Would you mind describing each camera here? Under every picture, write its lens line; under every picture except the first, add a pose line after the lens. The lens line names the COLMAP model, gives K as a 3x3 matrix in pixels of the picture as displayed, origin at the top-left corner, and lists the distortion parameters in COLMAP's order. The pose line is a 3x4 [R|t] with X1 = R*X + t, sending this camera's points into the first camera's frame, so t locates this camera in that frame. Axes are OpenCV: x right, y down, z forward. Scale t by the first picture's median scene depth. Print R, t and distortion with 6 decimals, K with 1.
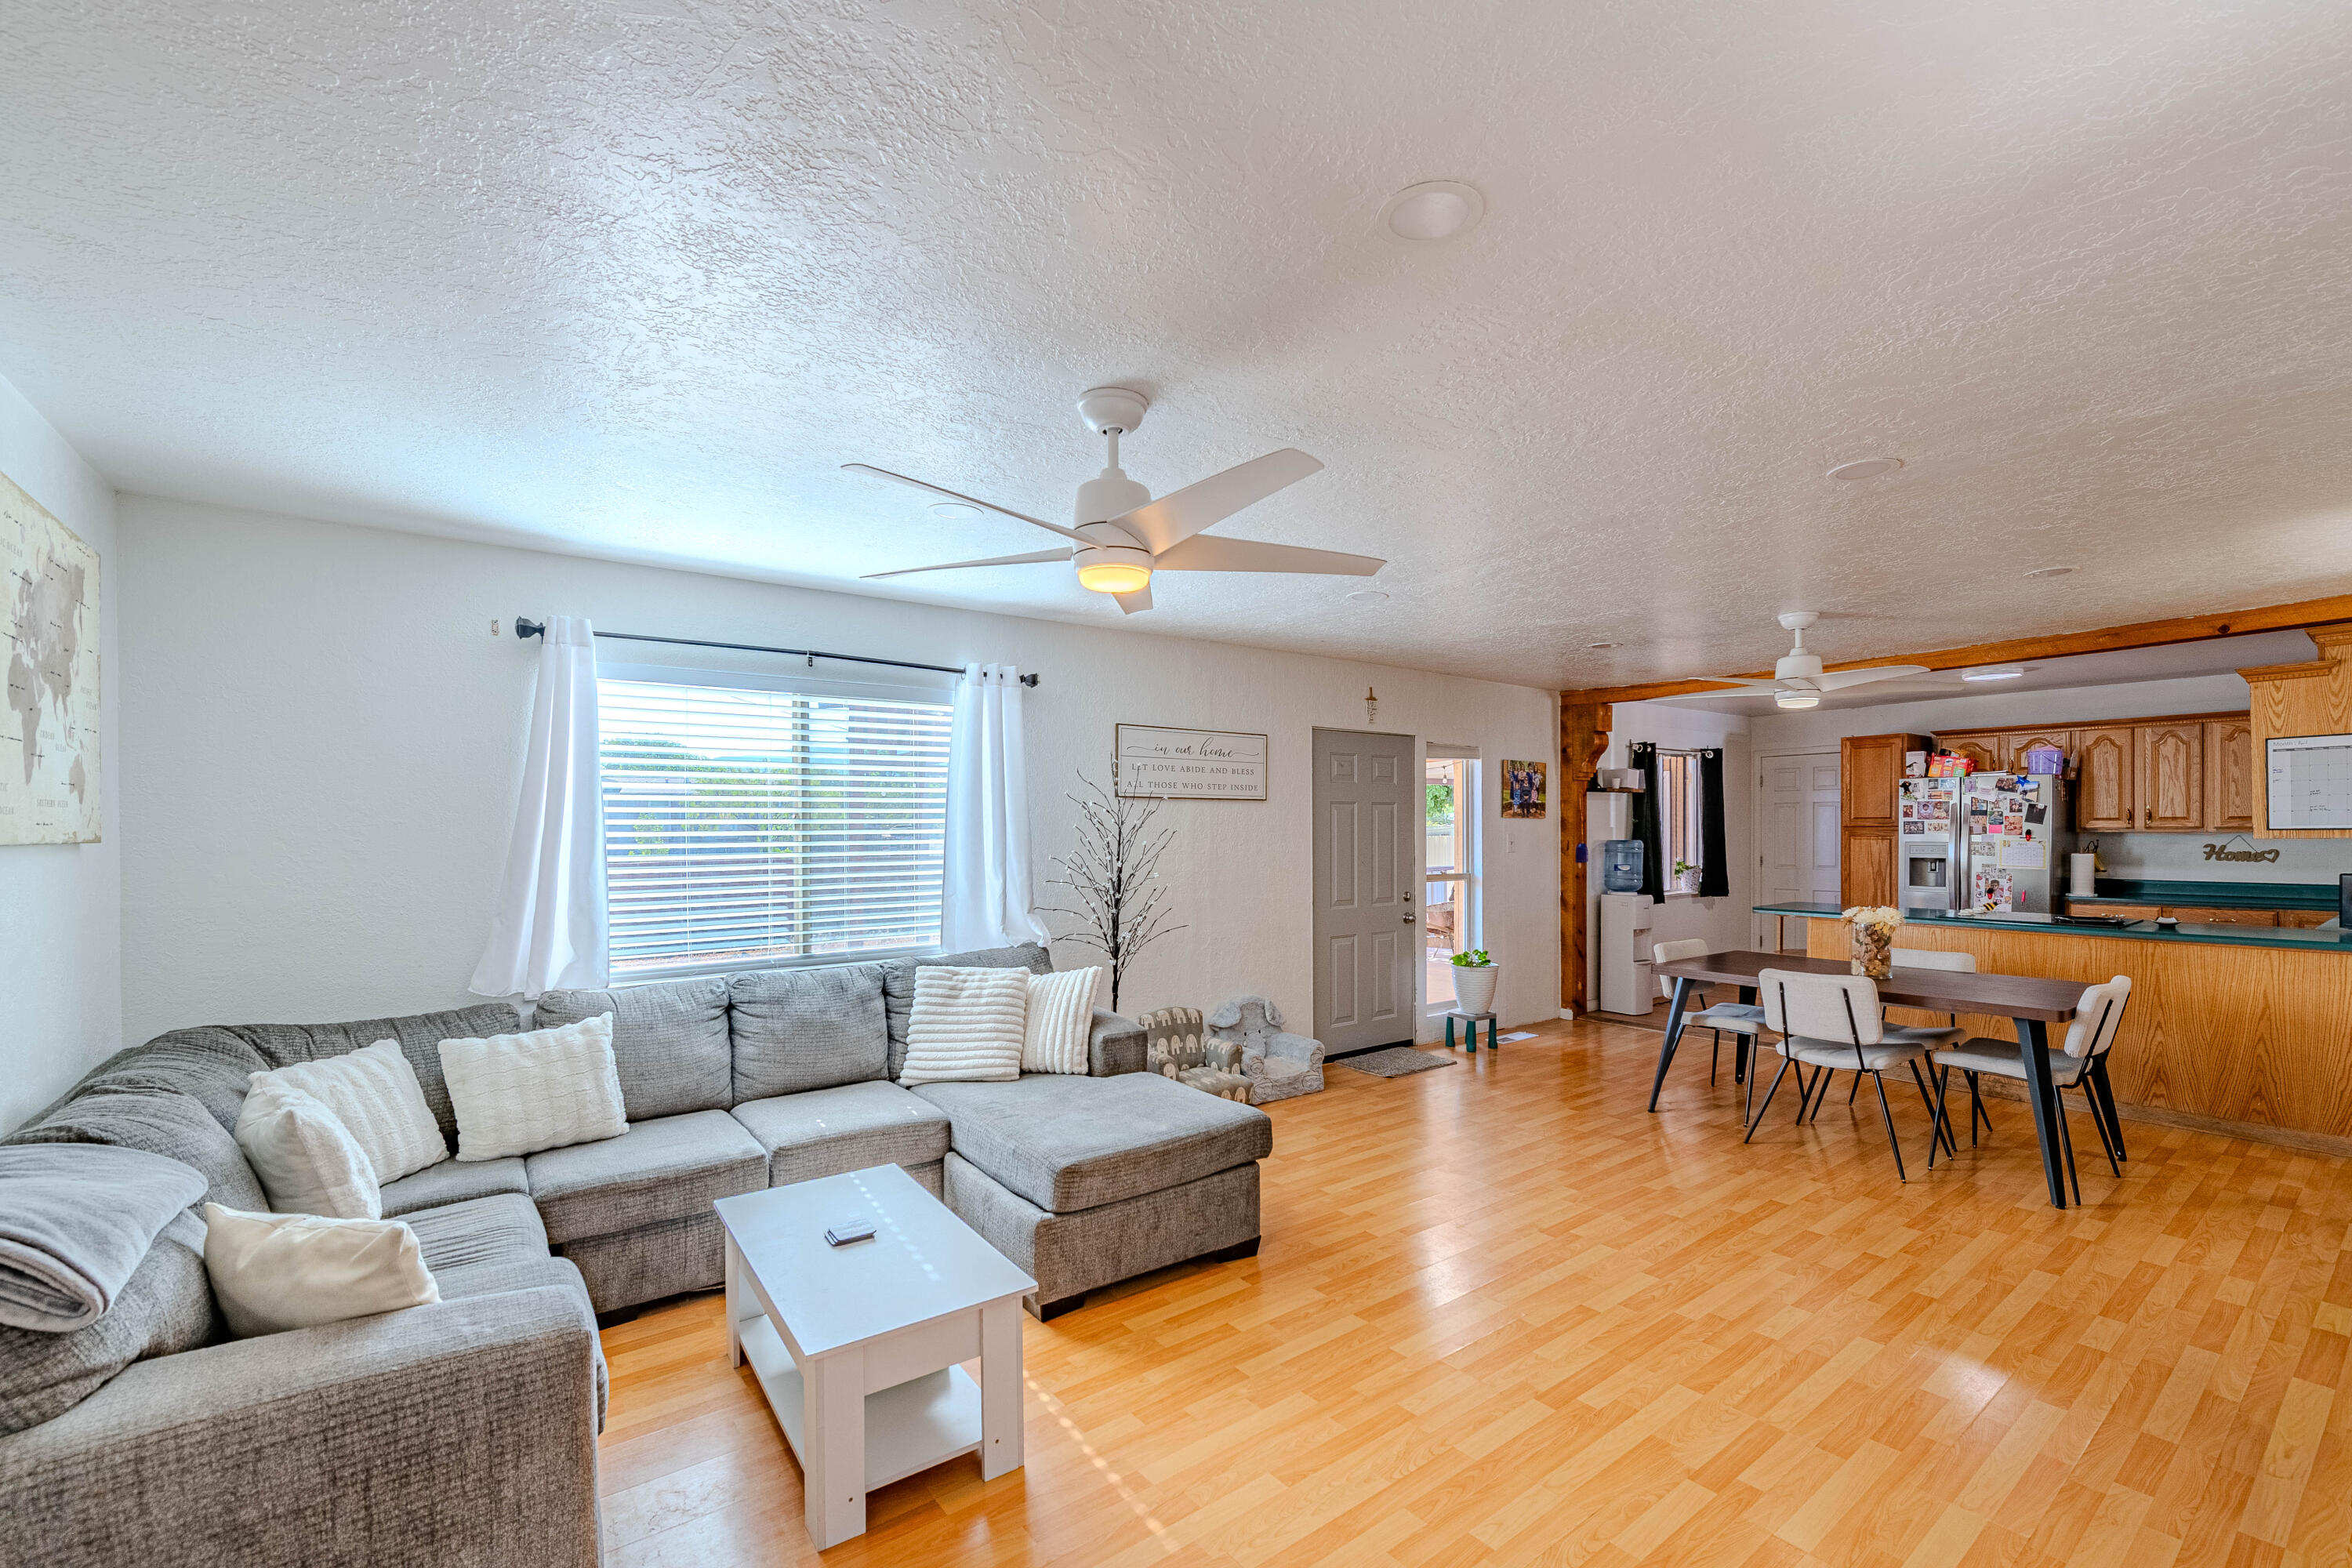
lens RADIAL K [[915.4, 0, 1177.2], [0, 915.4, 816.7], [0, 0, 1]] dist [0.003460, -0.002532]
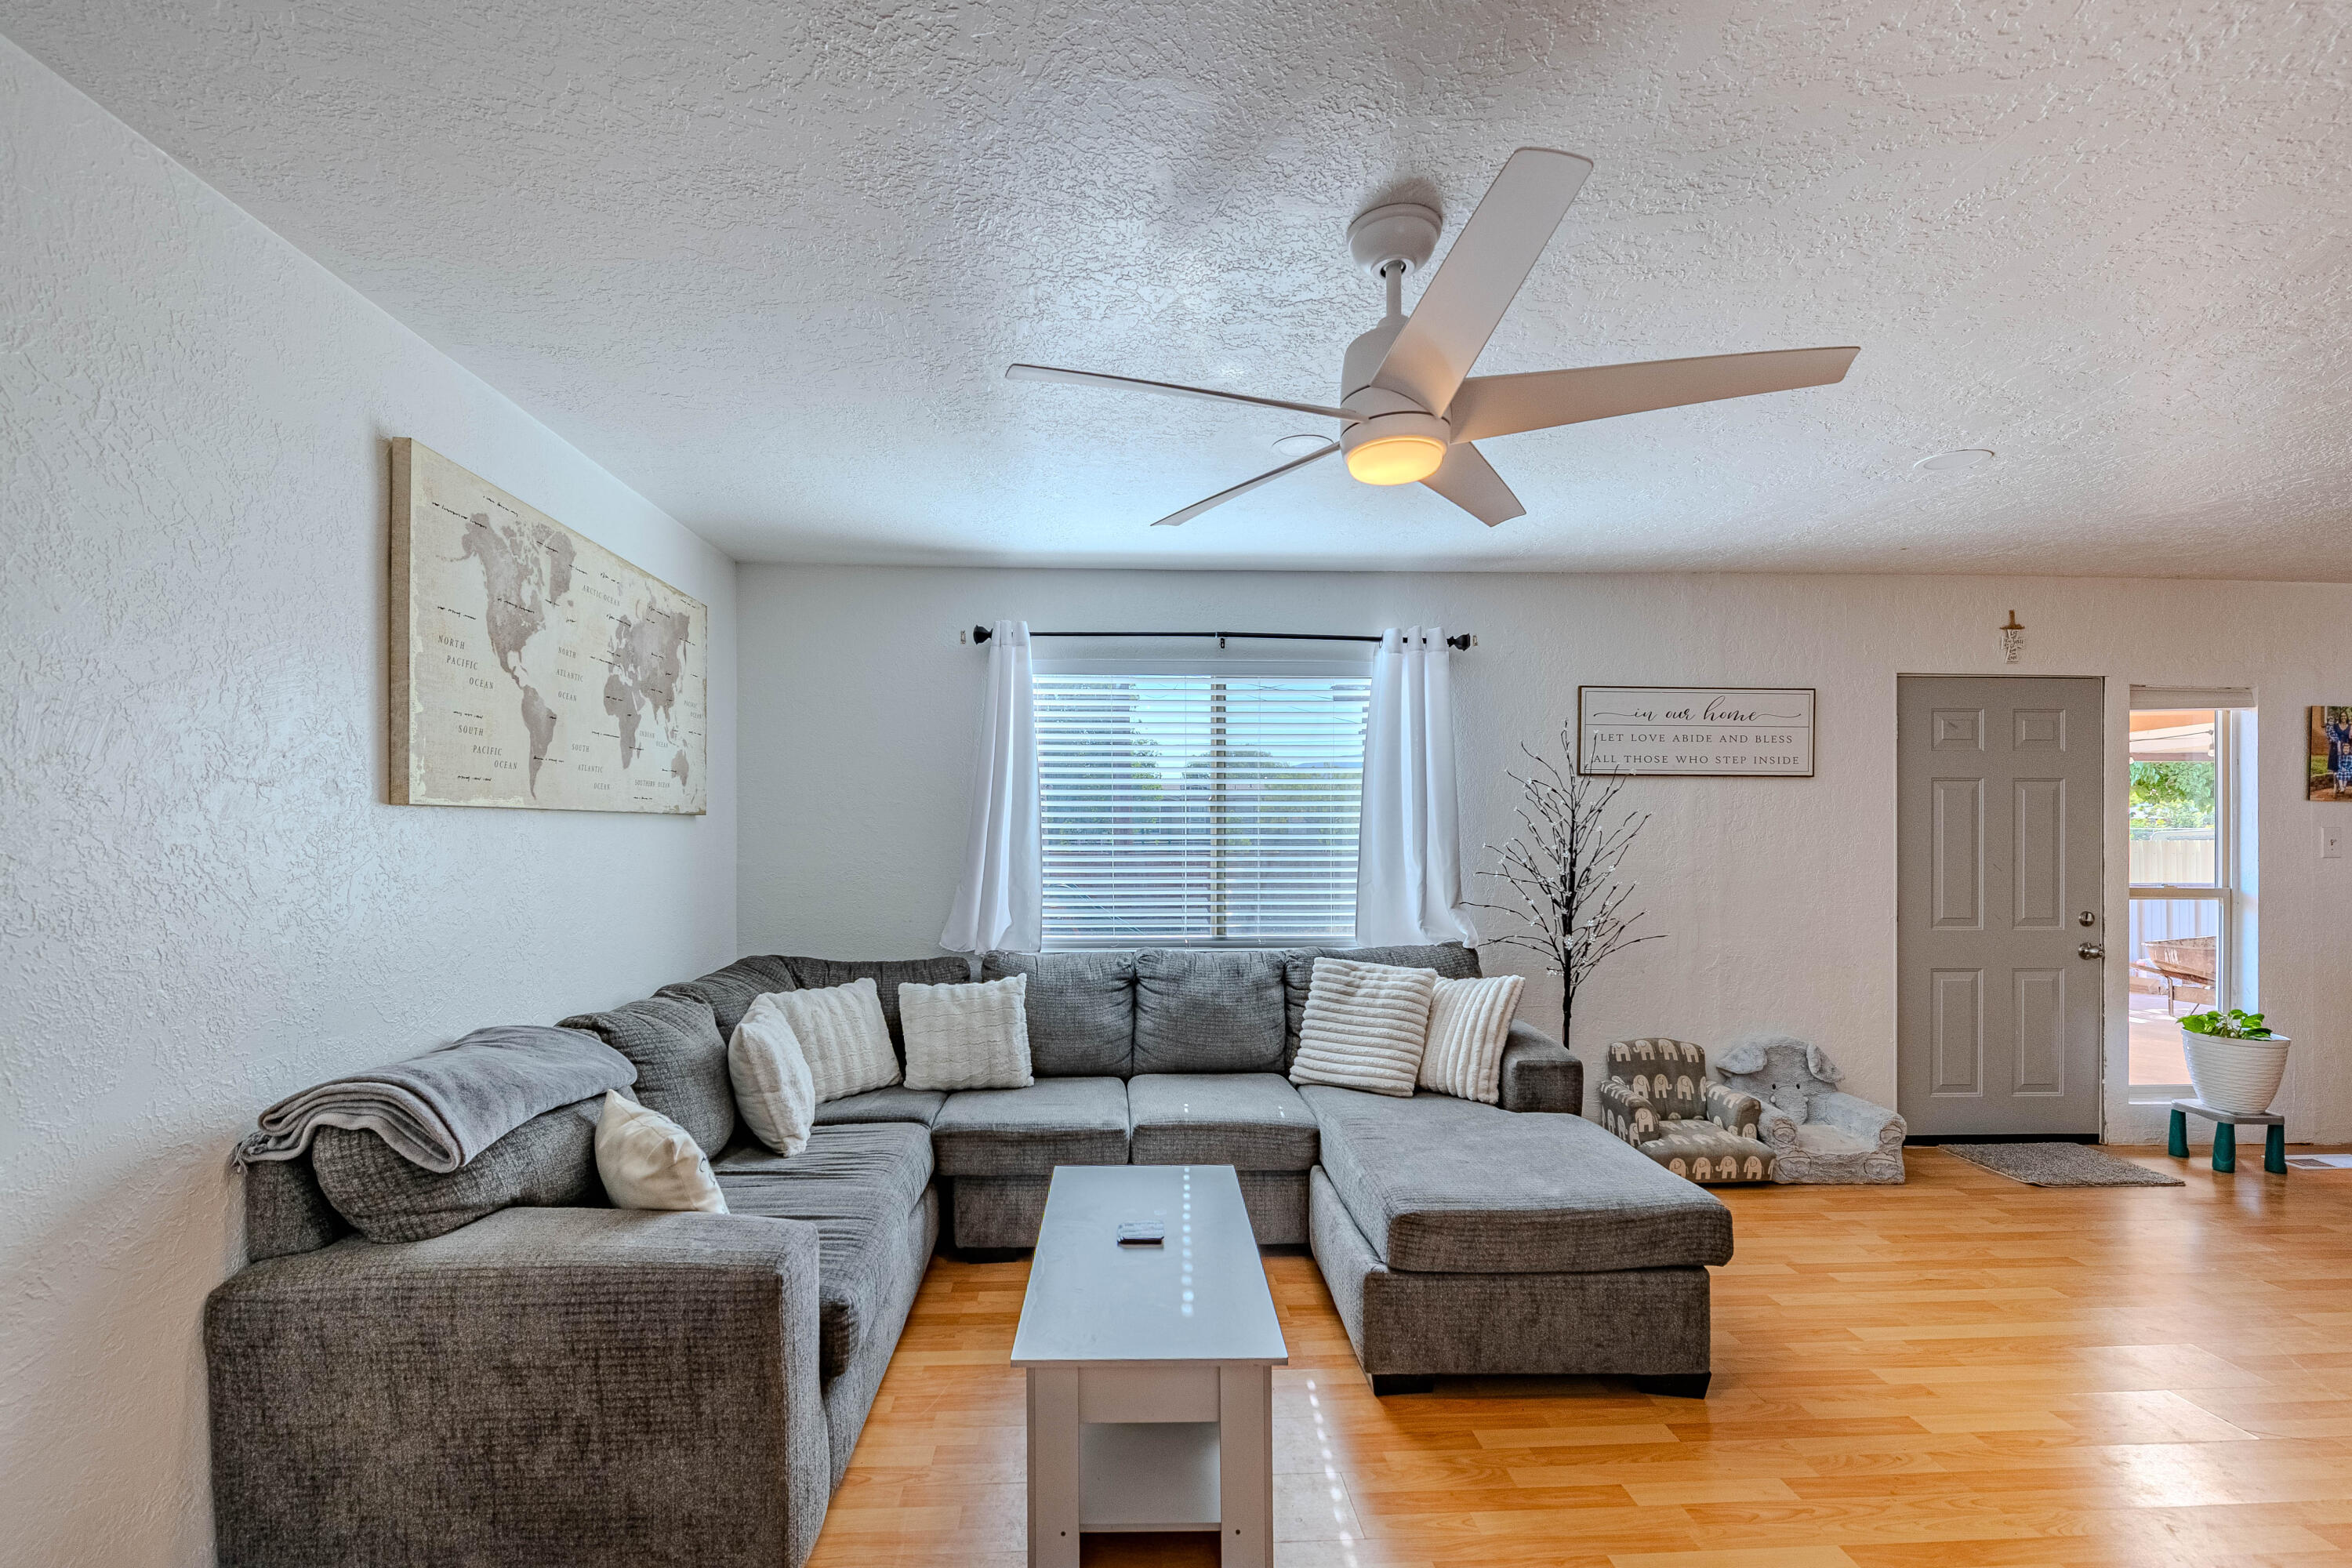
lens RADIAL K [[915.4, 0, 1177.2], [0, 915.4, 816.7], [0, 0, 1]] dist [0.003460, -0.002532]
pose [[0.838283, 0.000275, -0.545235, 0.093426], [0.001534, 0.999995, 0.002863, 0.015419], [0.545233, -0.003236, 0.838279, 0.125720]]
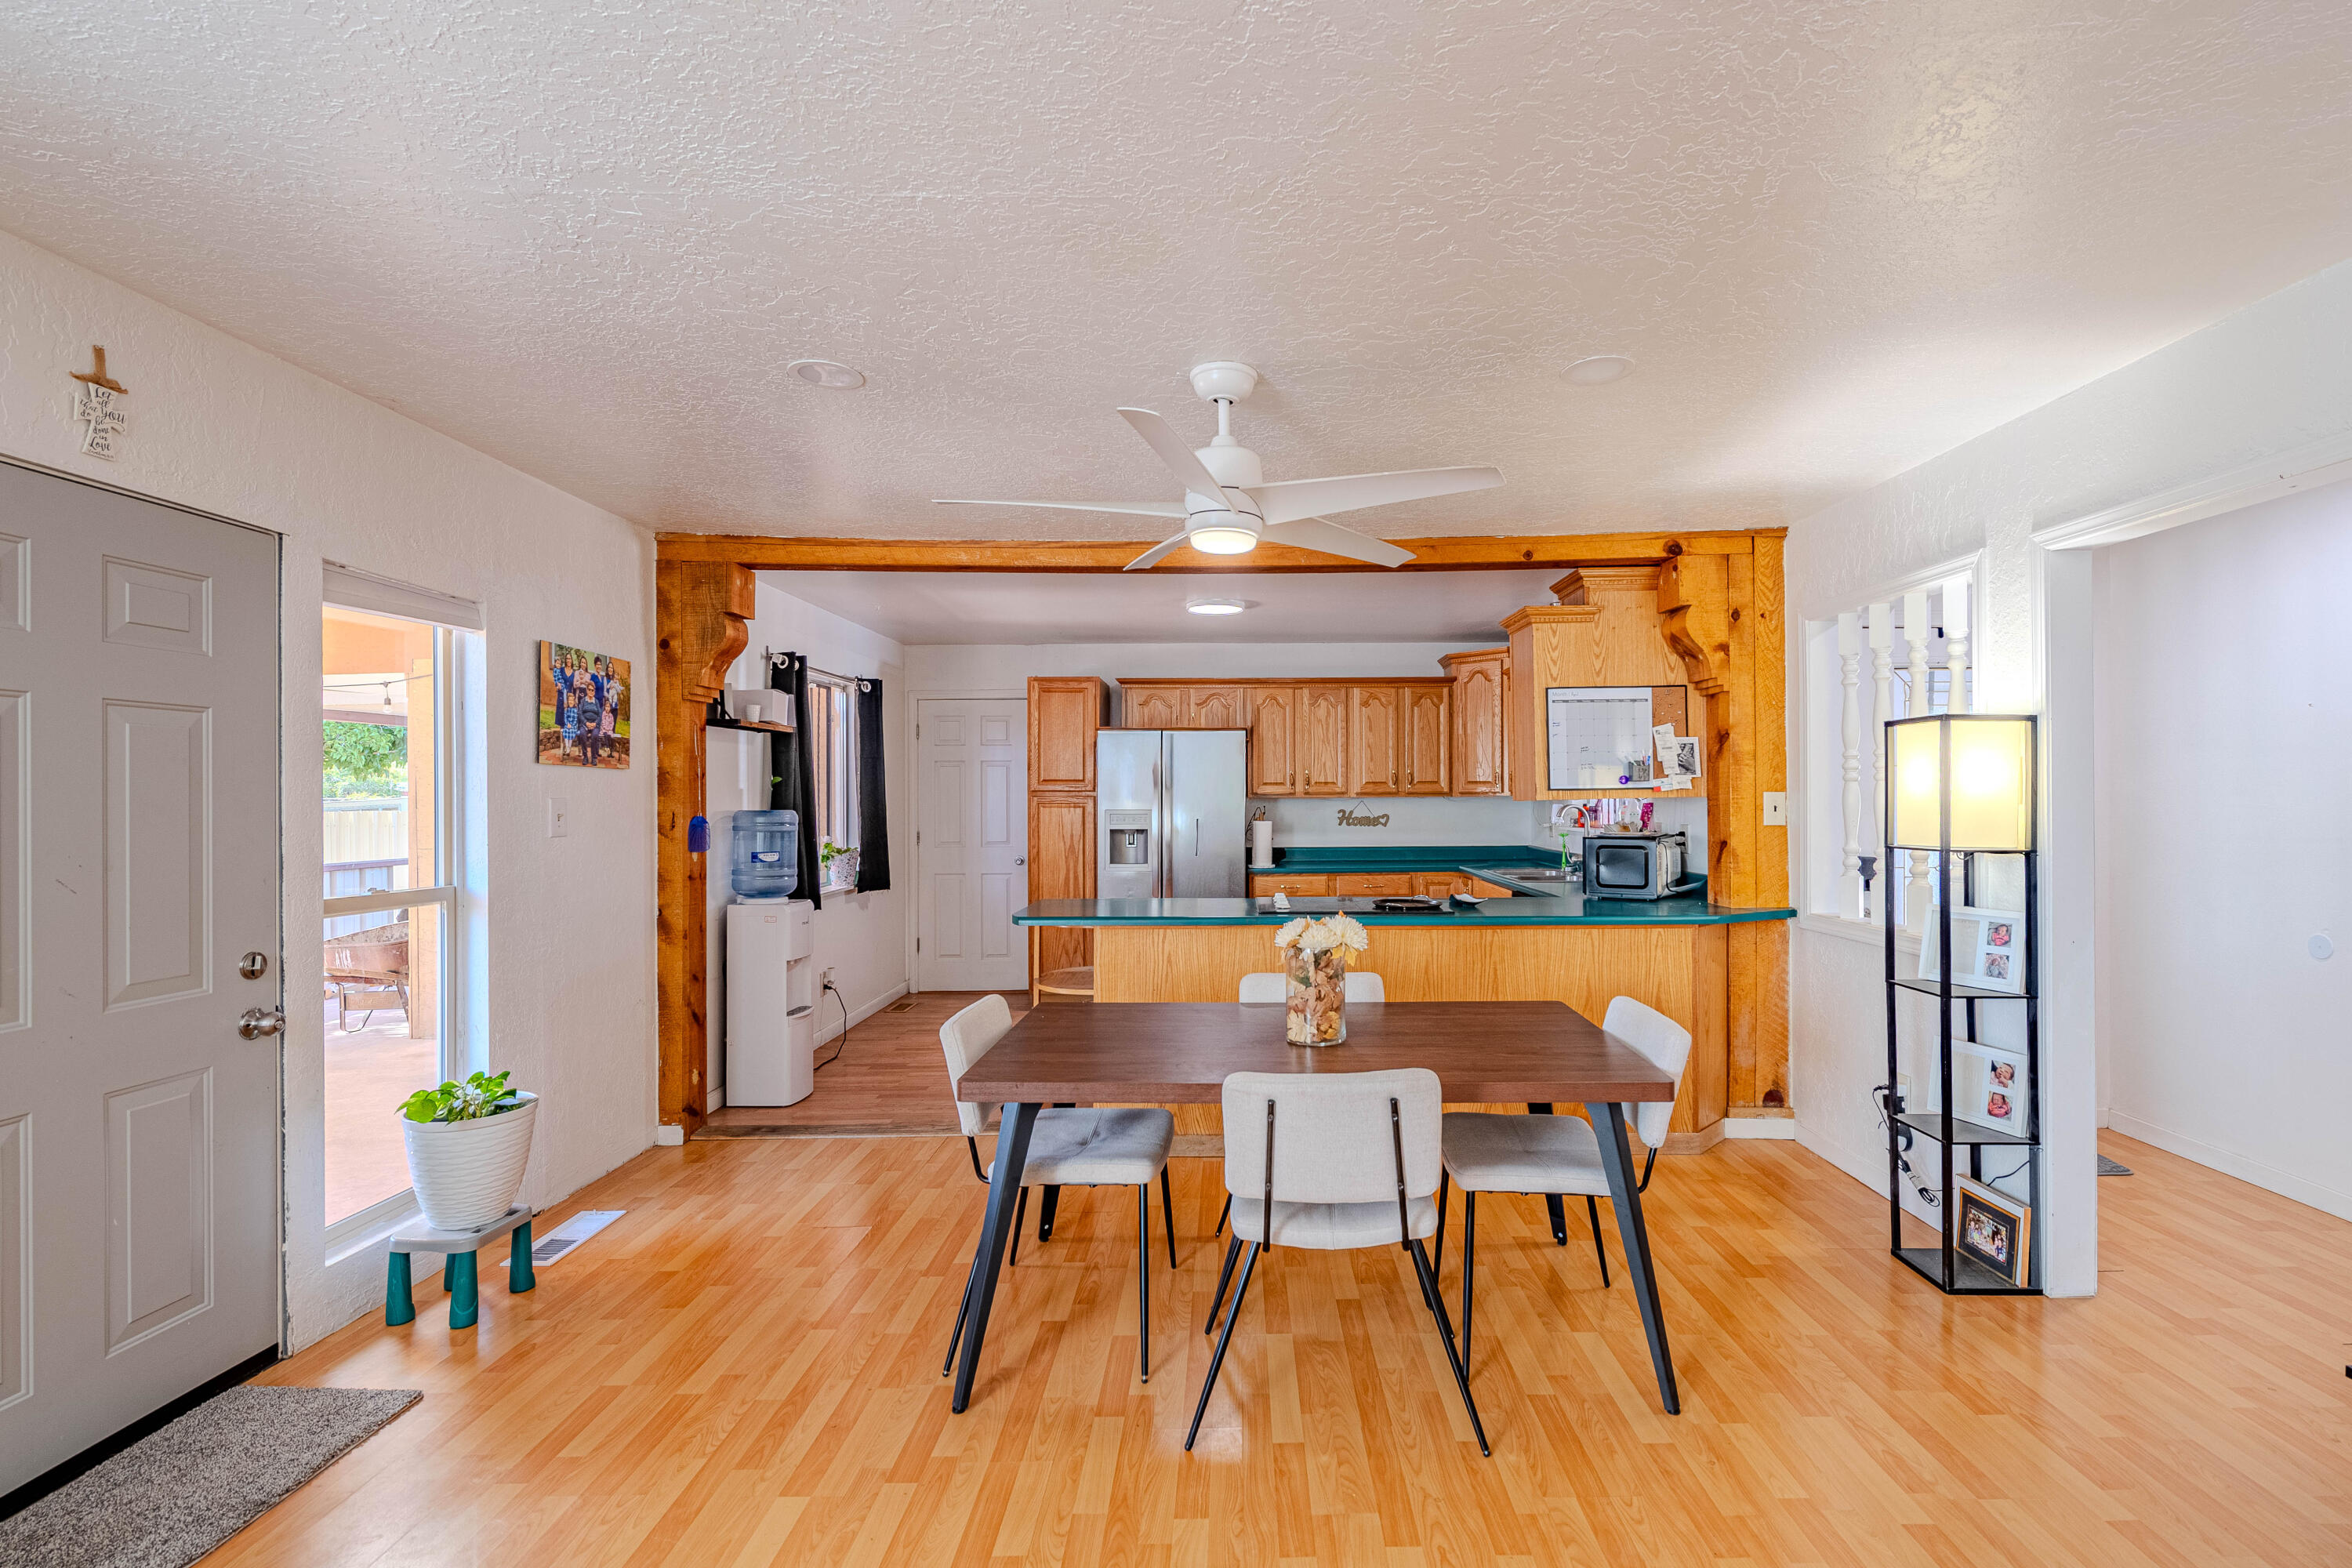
lens RADIAL K [[1064.4, 0, 1288.8], [0, 1064.4, 808.9], [0, 0, 1]] dist [-0.001112, -0.000924]
pose [[0.552149, -0.005761, 0.833725, 0.196354], [-0.011466, 0.999829, 0.014502, 0.020954], [-0.833666, -0.017567, 0.551989, 0.656609]]
